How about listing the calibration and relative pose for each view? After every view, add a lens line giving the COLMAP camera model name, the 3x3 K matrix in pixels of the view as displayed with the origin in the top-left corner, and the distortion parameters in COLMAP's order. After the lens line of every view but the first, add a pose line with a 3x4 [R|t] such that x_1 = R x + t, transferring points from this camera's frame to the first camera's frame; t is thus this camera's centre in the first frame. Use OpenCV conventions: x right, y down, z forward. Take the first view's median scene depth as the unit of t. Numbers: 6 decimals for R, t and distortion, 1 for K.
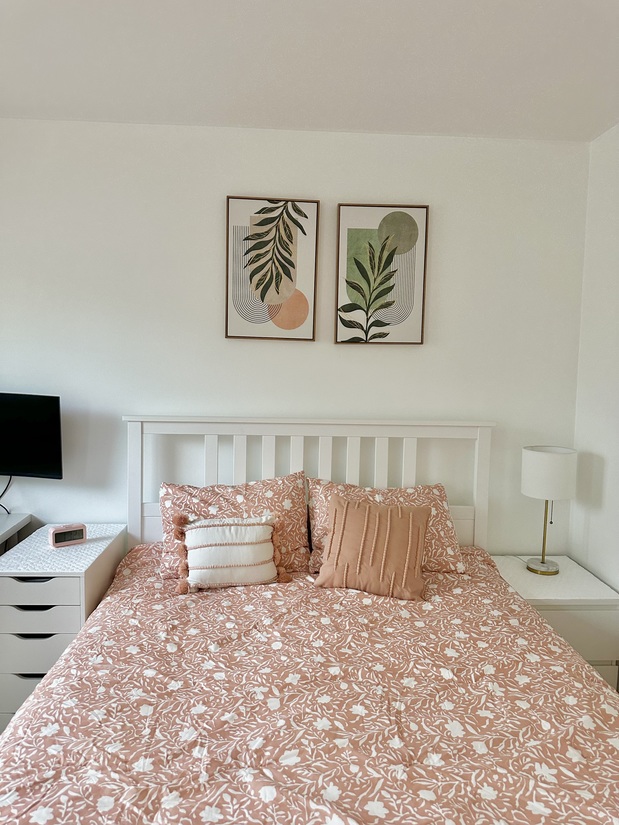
lens RADIAL K [[584.7, 0, 311.8], [0, 584.7, 416.7], [0, 0, 1]] dist [0.126570, -0.160344]
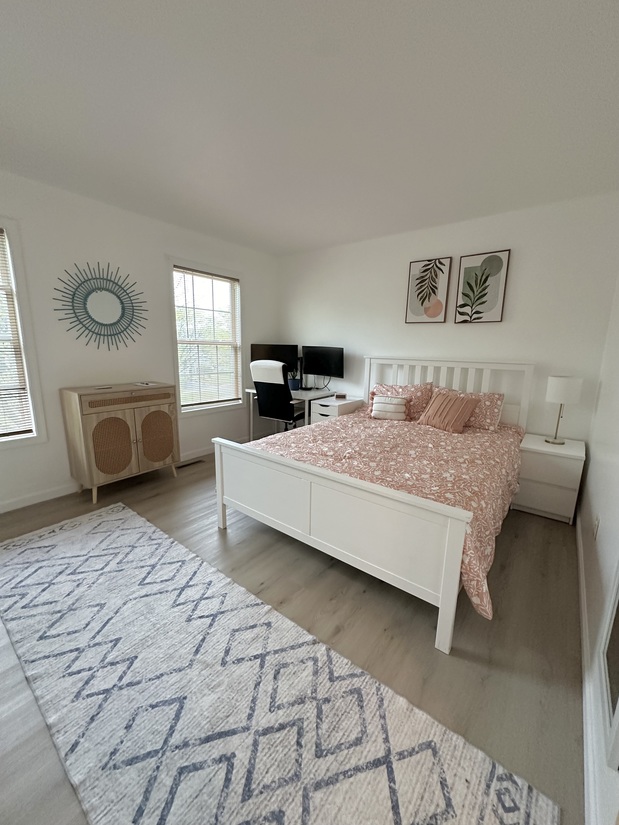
lens RADIAL K [[331.6, 0, 309.5], [0, 331.6, 412.5], [0, 0, 1]] dist [-0.000309, -0.000027]
pose [[0.761294, 0.120254, -0.637158, 0.455694], [-0.061131, 0.991586, 0.114106, 0.093623], [0.645518, -0.047918, 0.762240, -0.284671]]
